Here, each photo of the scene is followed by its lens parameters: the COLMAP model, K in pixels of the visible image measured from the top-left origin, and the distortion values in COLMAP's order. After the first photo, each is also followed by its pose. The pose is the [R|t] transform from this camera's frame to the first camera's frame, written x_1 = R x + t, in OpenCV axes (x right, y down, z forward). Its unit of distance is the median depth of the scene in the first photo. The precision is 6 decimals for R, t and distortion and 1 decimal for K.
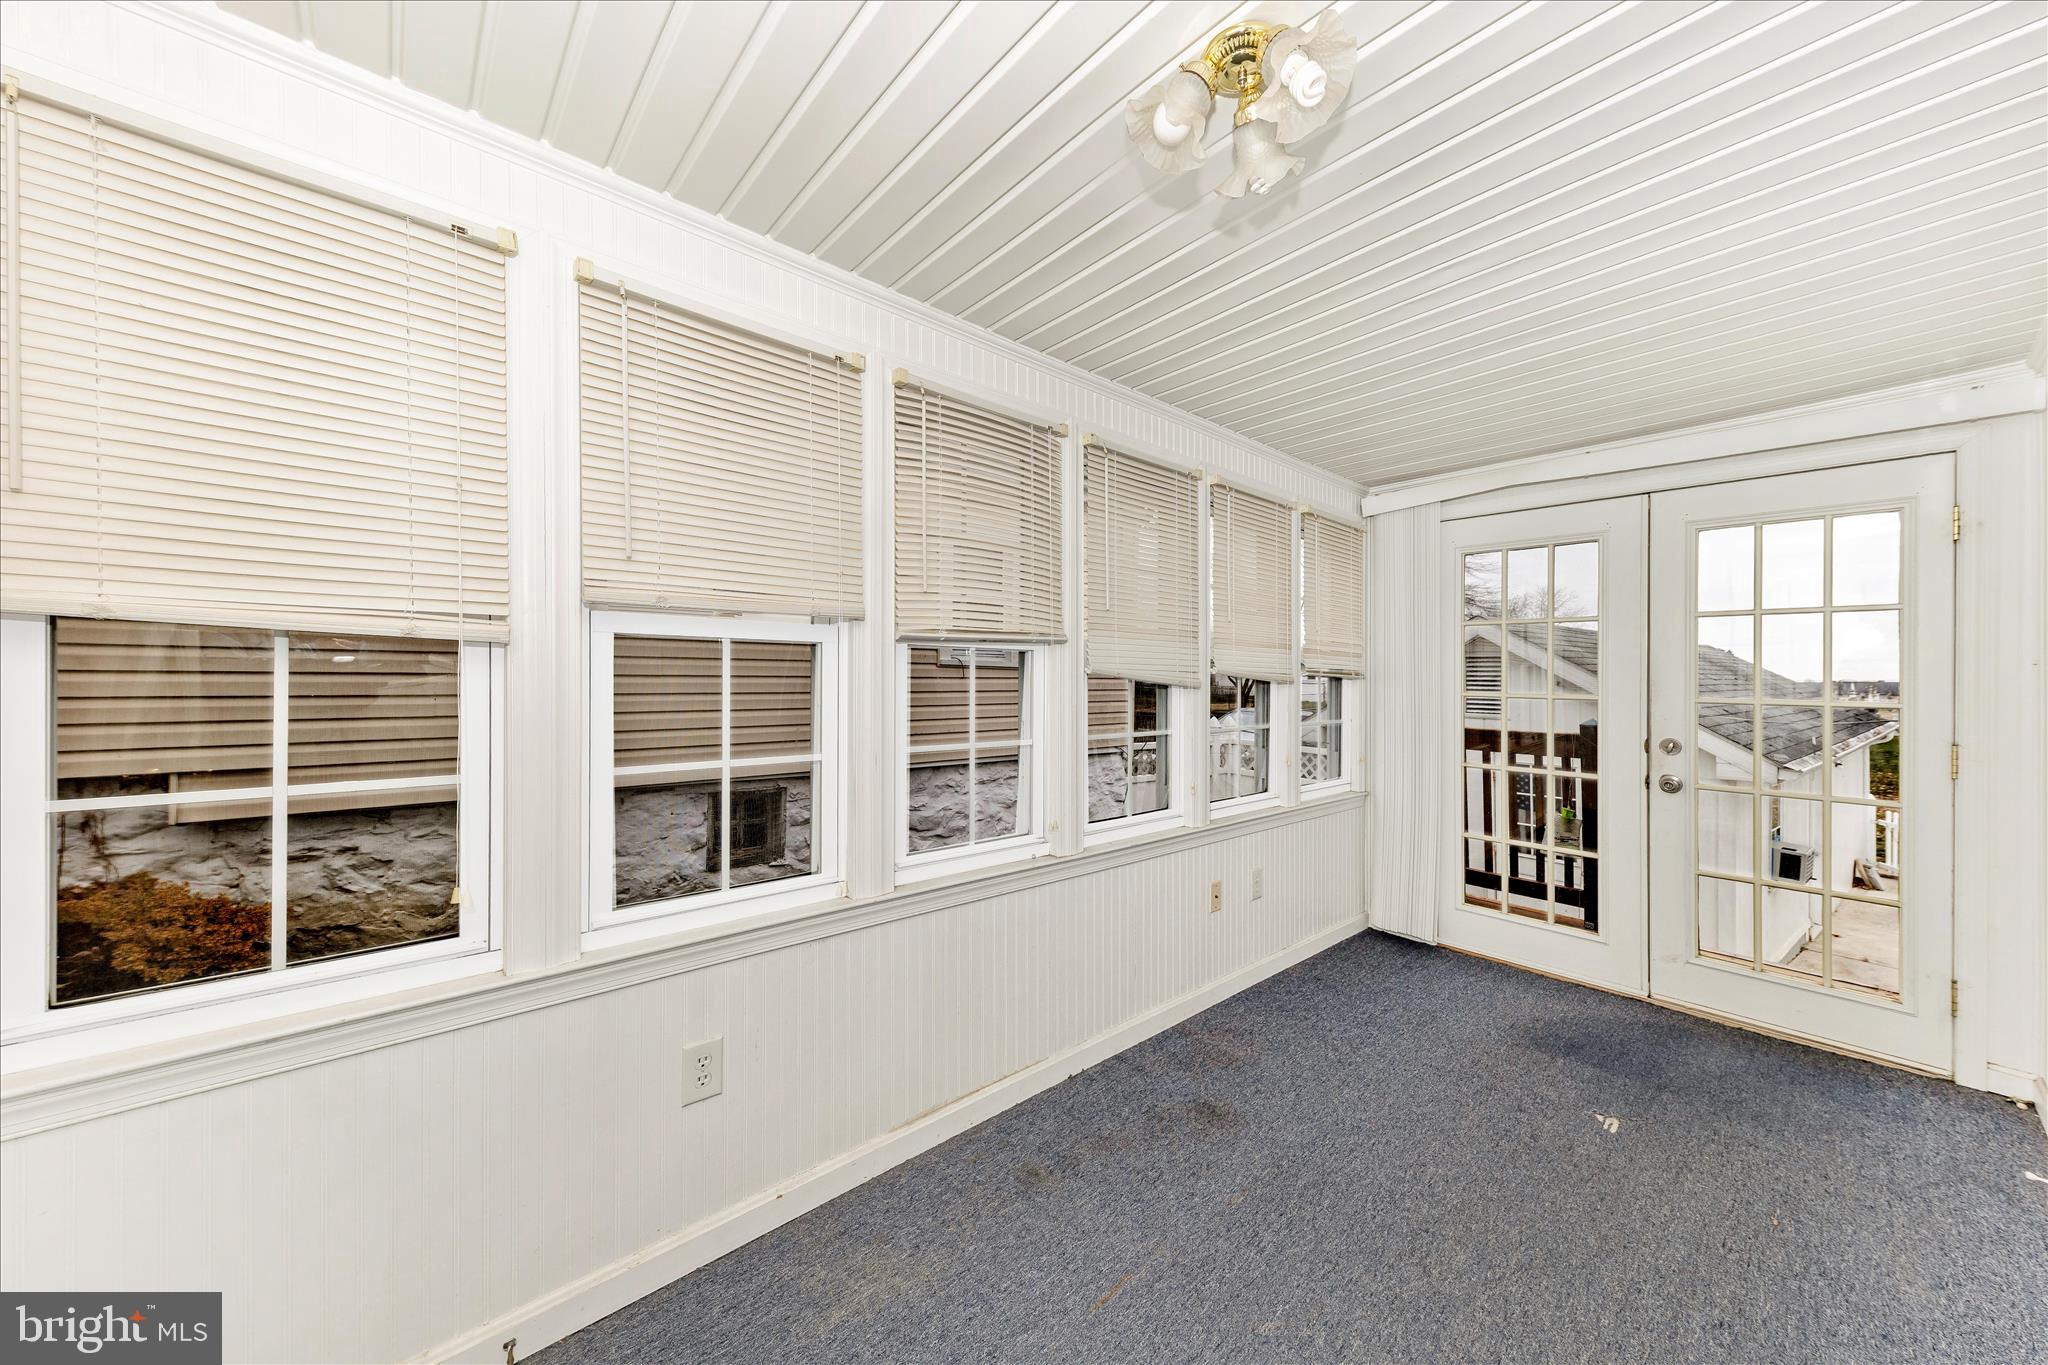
lens RADIAL K [[713.0, 0, 1024.0], [0, 713.0, 682.5], [0, 0, 1]] dist [-0.057209, 0.000196]
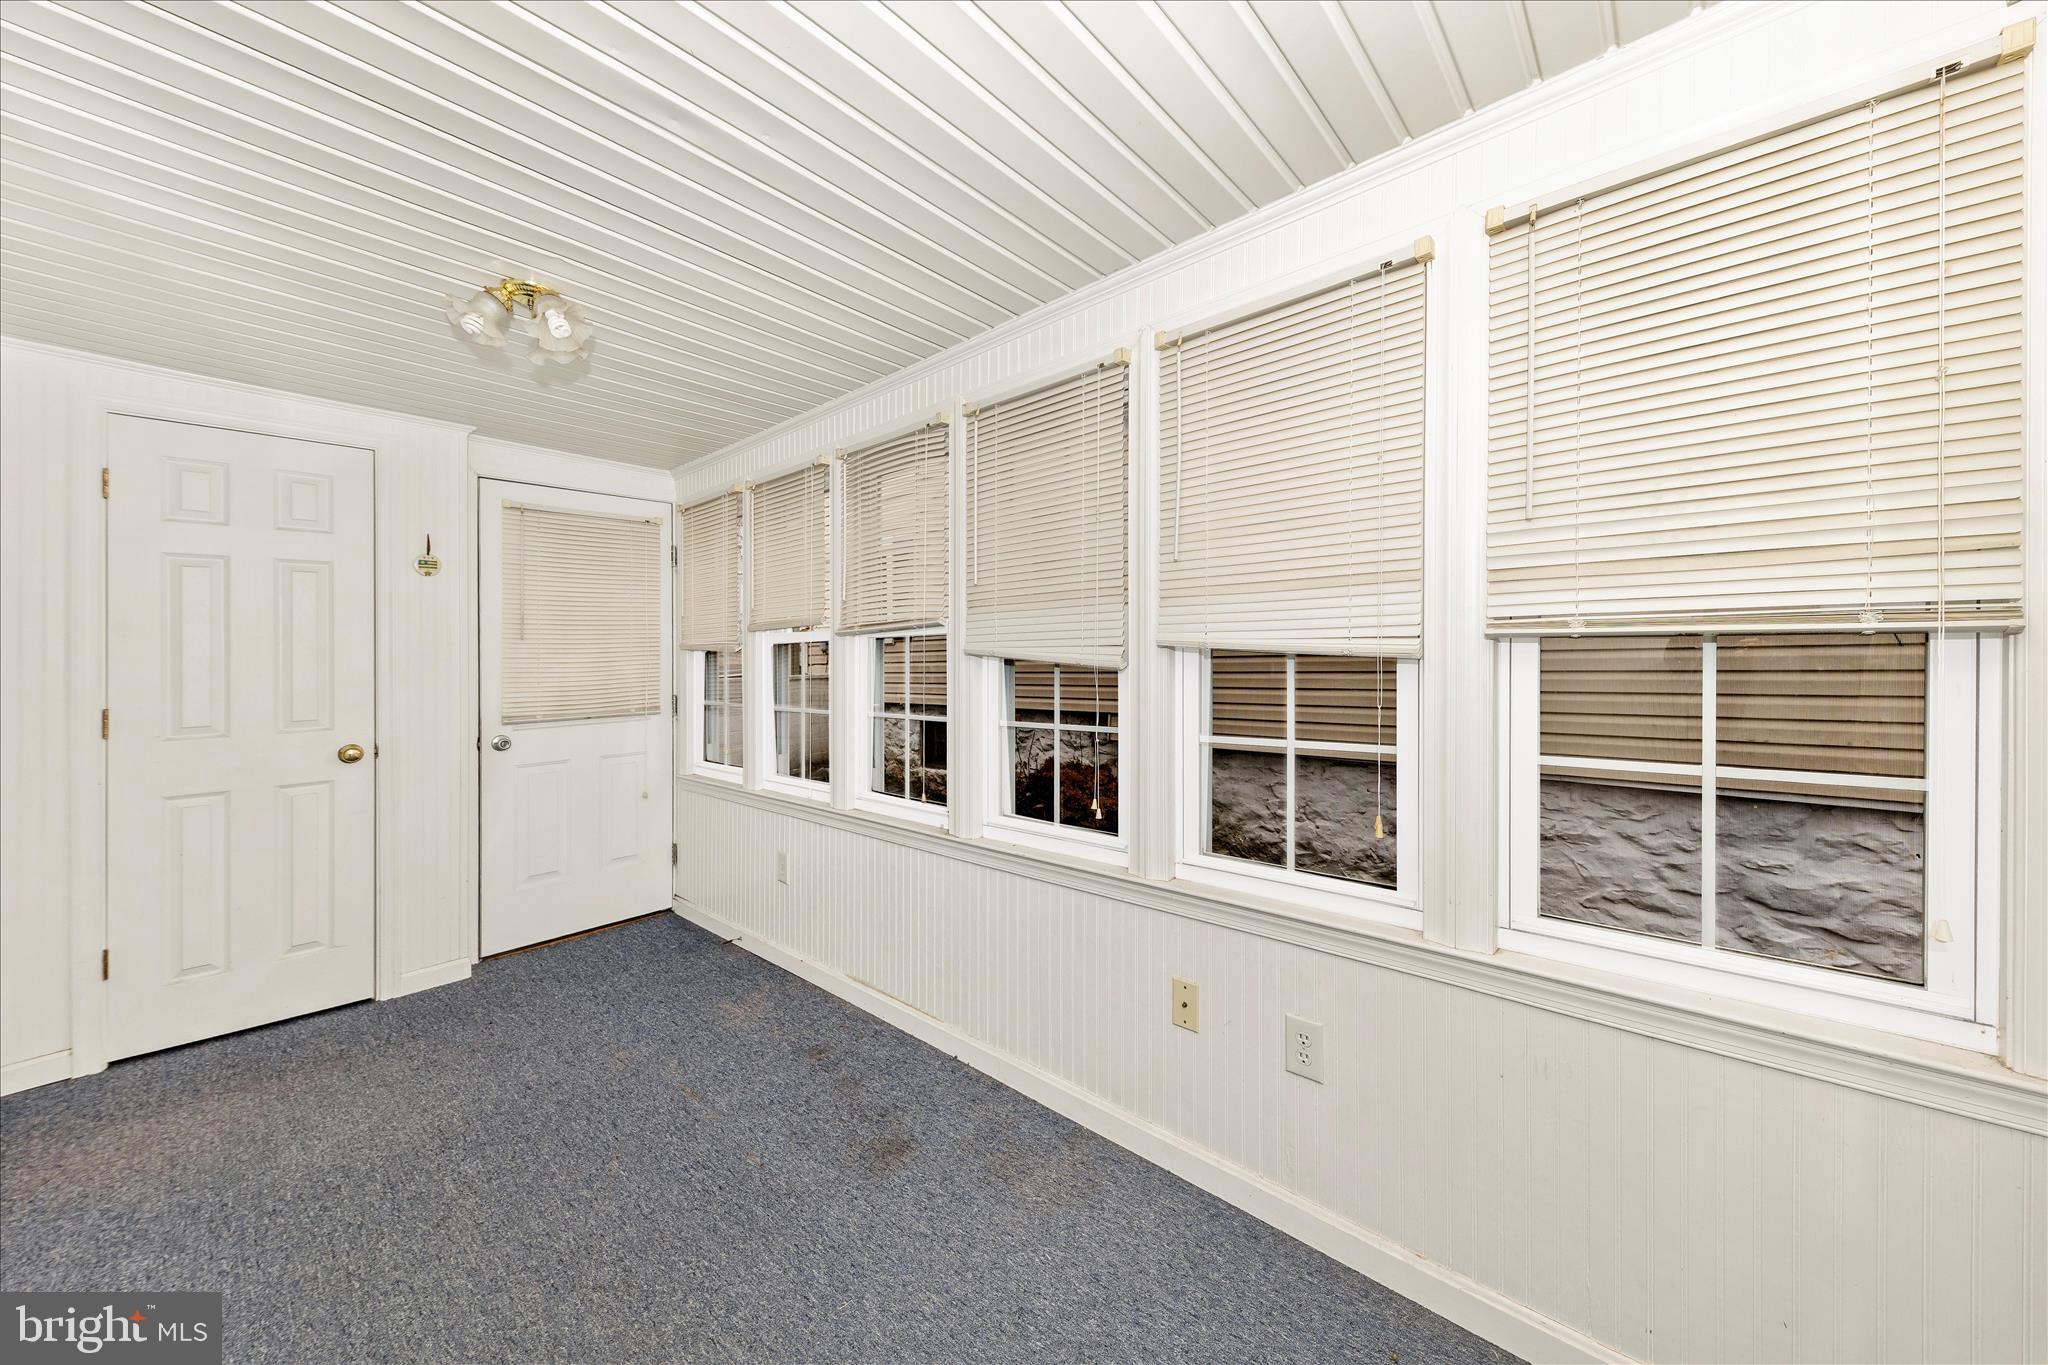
lens RADIAL K [[739.0, 0, 1019.6], [0, 739.0, 659.6], [0, 0, 1]] dist [-0.026410, -0.000051]
pose [[0.105900, -0.009623, -0.994330, 0.545018], [0.010529, 0.999908, -0.008555, 0.004610], [0.994321, -0.009563, 0.105992, 0.482587]]
